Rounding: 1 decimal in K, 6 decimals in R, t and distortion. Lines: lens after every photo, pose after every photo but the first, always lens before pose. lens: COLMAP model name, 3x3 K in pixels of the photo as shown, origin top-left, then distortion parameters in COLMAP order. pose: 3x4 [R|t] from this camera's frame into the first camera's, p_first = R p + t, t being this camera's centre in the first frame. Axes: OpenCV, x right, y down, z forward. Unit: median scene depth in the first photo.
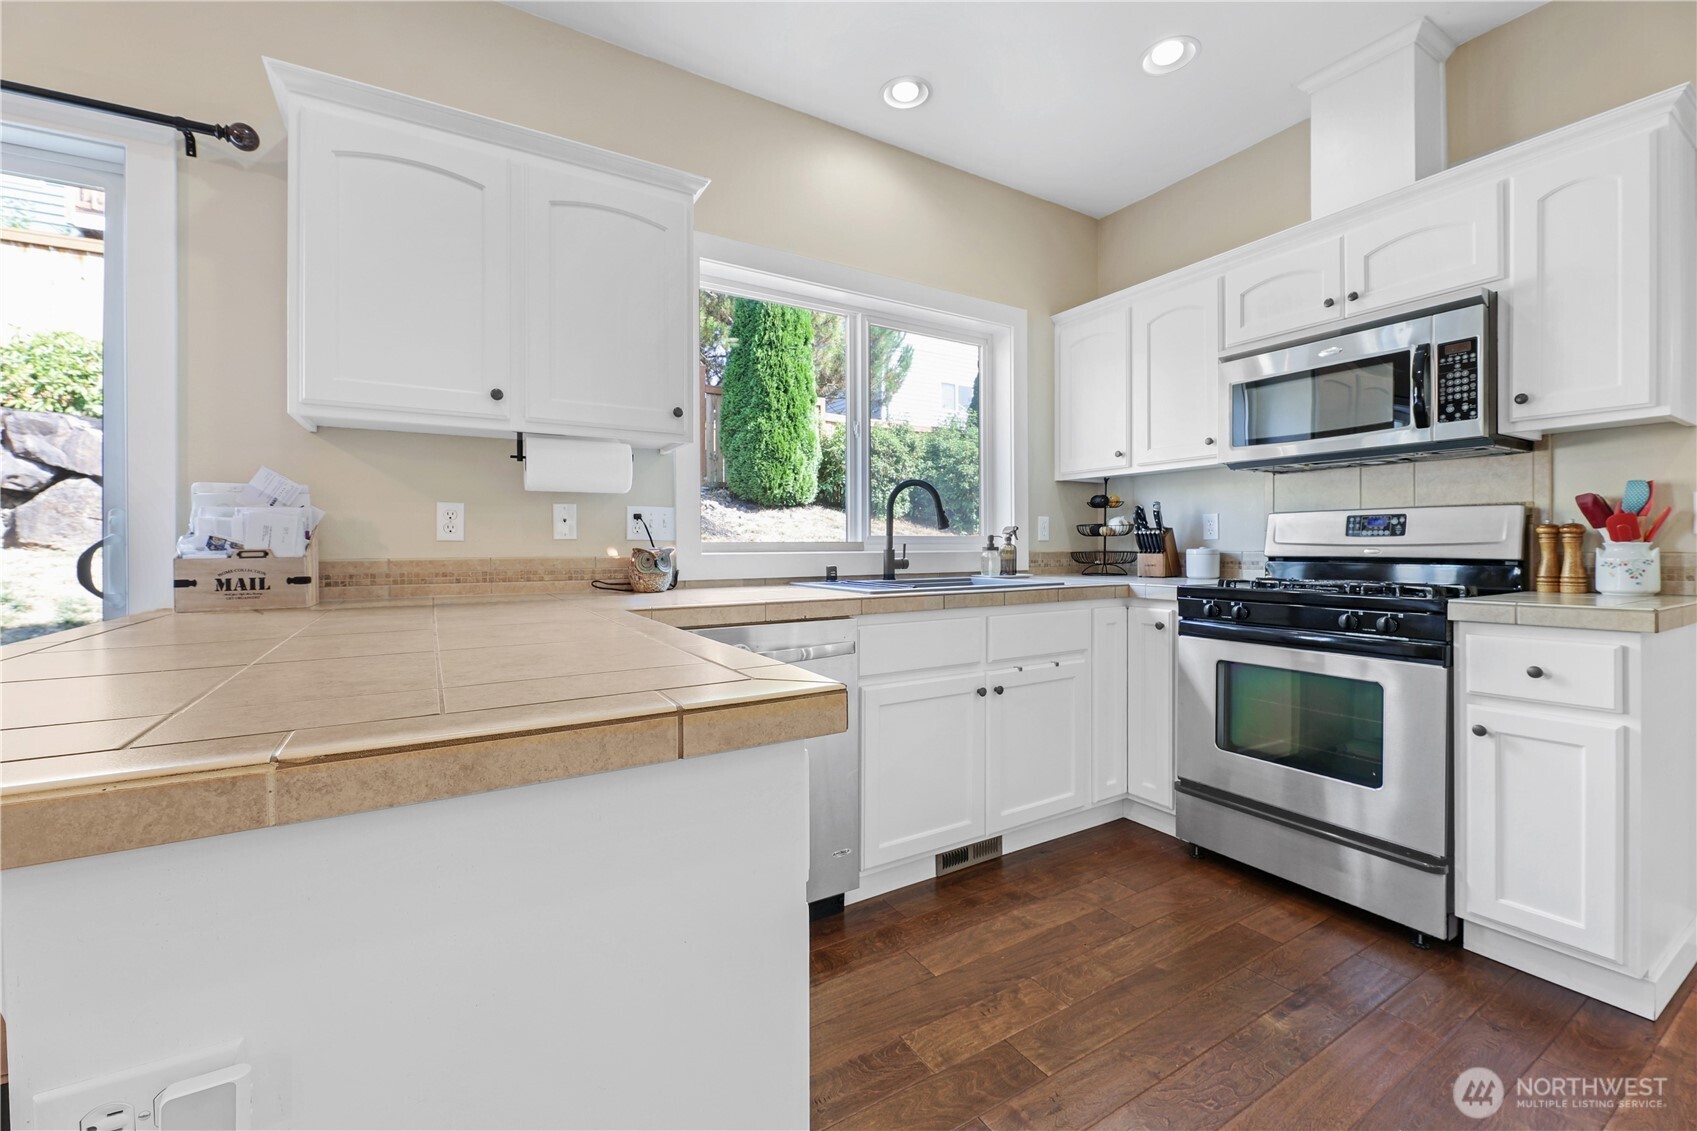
lens RADIAL K [[689.3, 0, 849.4], [0, 689.3, 552.3], [0, 0, 1]] dist [-0.007159, -0.000994]
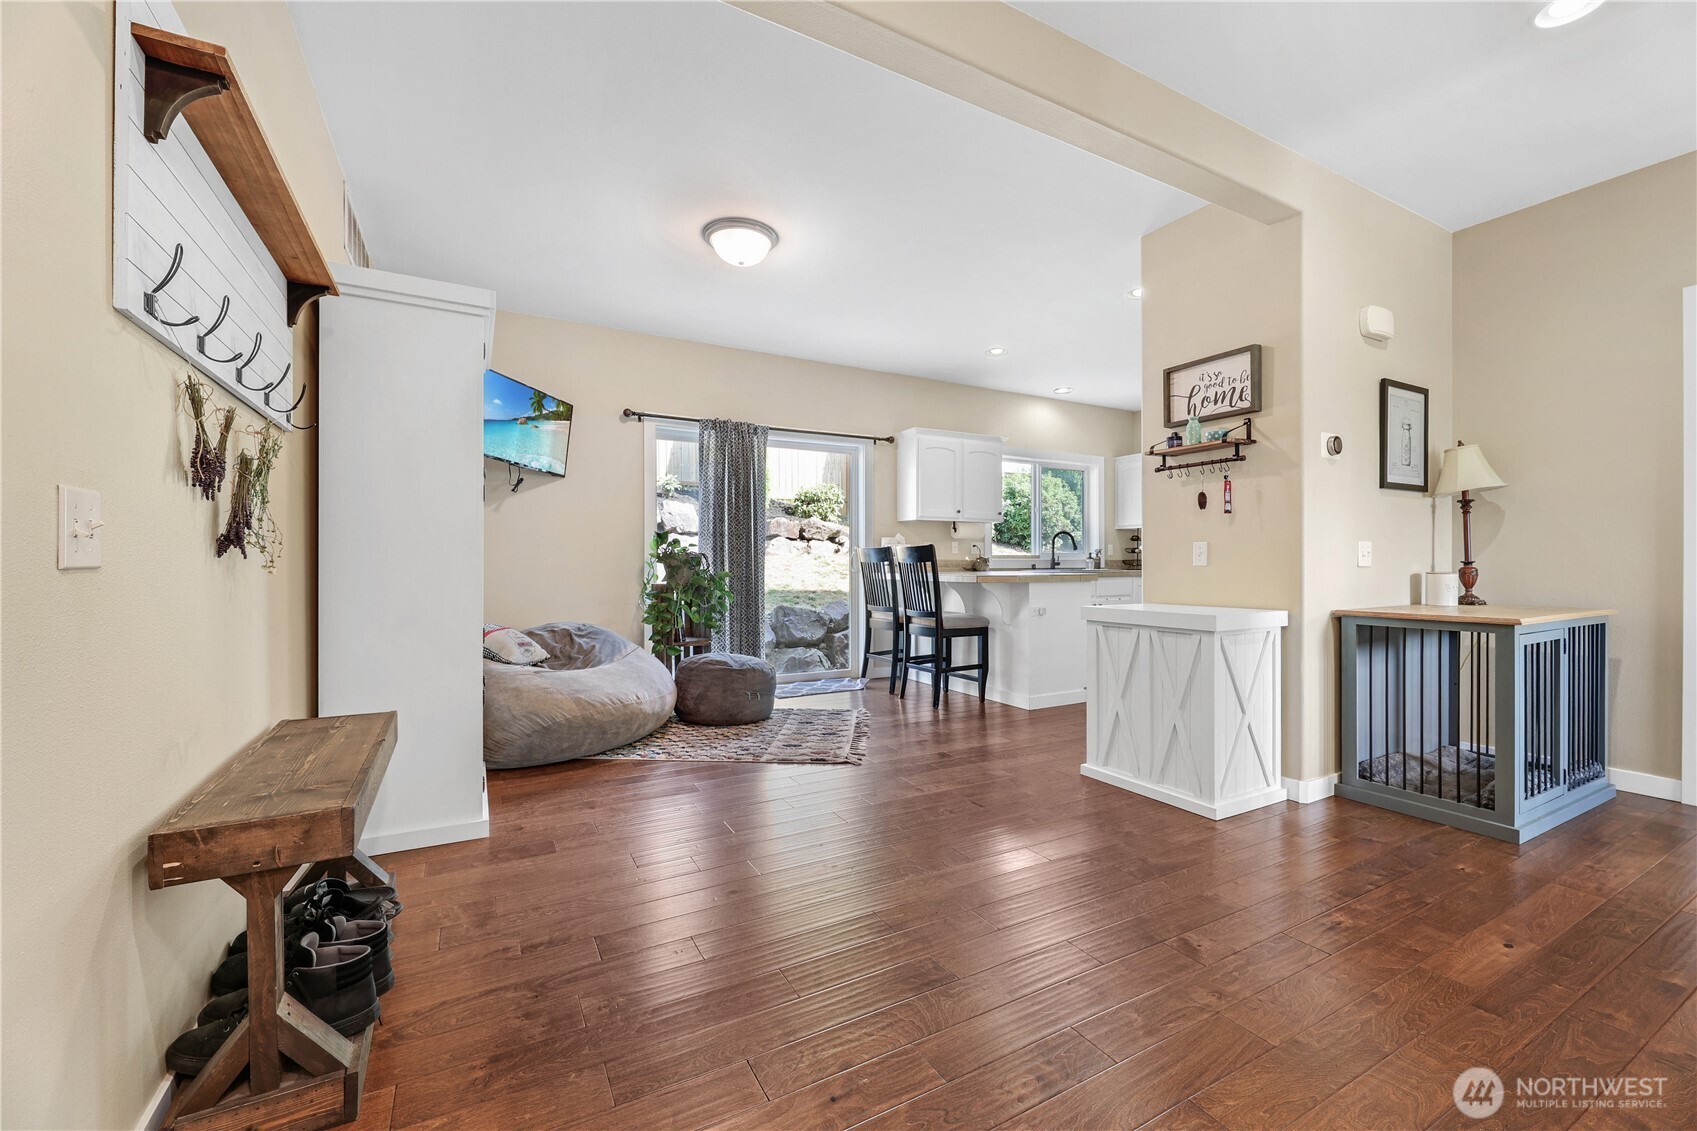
lens RADIAL K [[689.3, 0, 834.3], [0, 689.3, 573.1], [0, 0, 1]] dist [-0.007159, -0.000994]
pose [[0.998184, 0.001930, -0.060200, -0.788601], [-0.001744, 0.999994, 0.003131, 0.060398], [0.060206, -0.003021, 0.998181, -2.132215]]
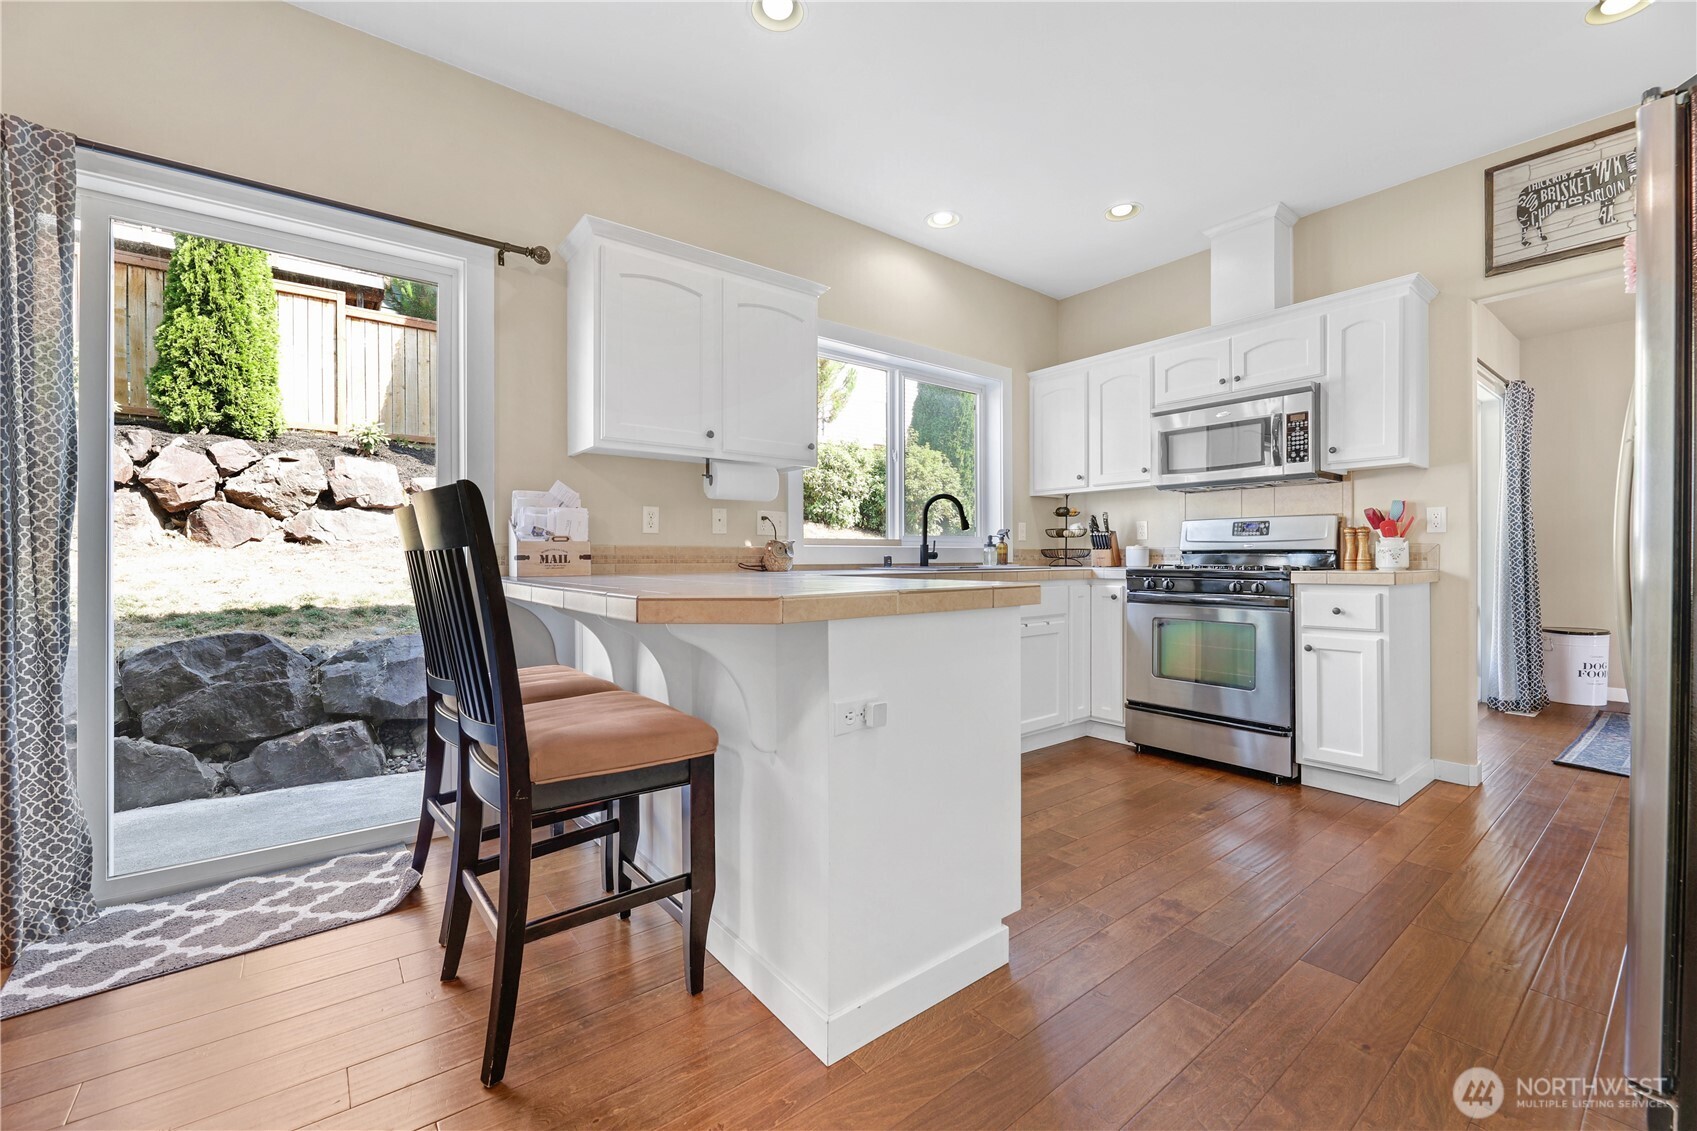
lens RADIAL K [[689.3, 0, 847.5], [0, 689.3, 562.2], [0, 0, 1]] dist [-0.007159, -0.000994]
pose [[0.992596, 0.000711, 0.121457, -0.336966], [-0.000352, 0.999996, -0.002976, 0.045138], [-0.121459, 0.002911, 0.992592, -0.444815]]
